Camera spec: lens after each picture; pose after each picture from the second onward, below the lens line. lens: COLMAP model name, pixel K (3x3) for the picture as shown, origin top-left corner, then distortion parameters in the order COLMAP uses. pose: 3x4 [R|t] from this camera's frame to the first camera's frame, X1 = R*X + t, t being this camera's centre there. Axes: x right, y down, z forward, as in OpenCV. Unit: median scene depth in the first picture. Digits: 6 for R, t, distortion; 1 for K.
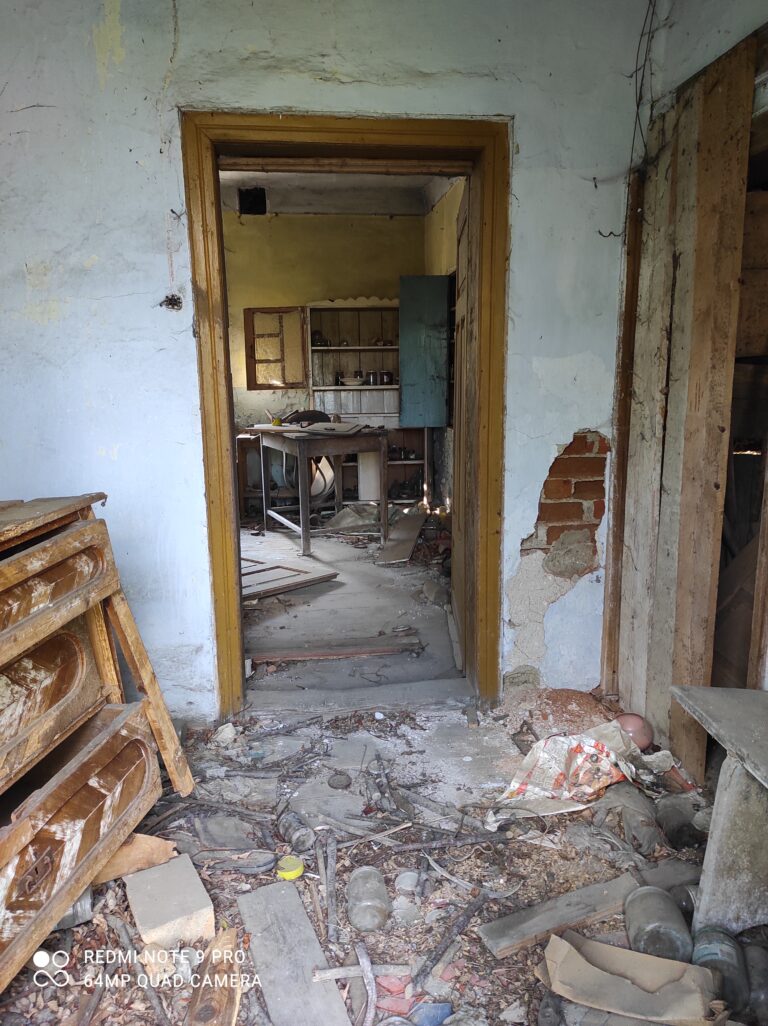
lens RADIAL K [[753.0, 0, 383.2], [0, 753.0, 514.6], [0, 0, 1]] dist [0.008262, 0.002297]
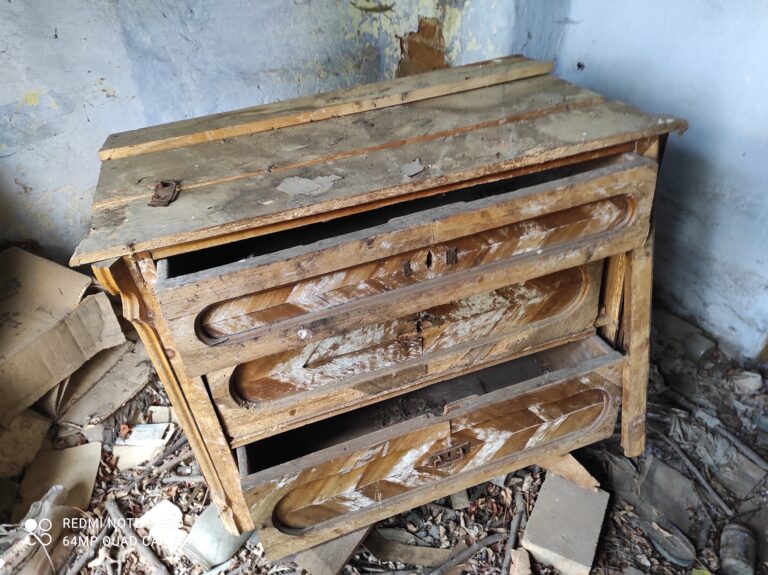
lens RADIAL K [[563.6, 0, 380.9], [0, 563.6, 282.1], [0, 0, 1]] dist [0.008262, 0.002297]
pose [[0.520041, 0.521207, -0.676683, -0.062584], [-0.157651, 0.837198, 0.523685, -0.162129], [0.839466, -0.165658, 0.517546, 0.462472]]
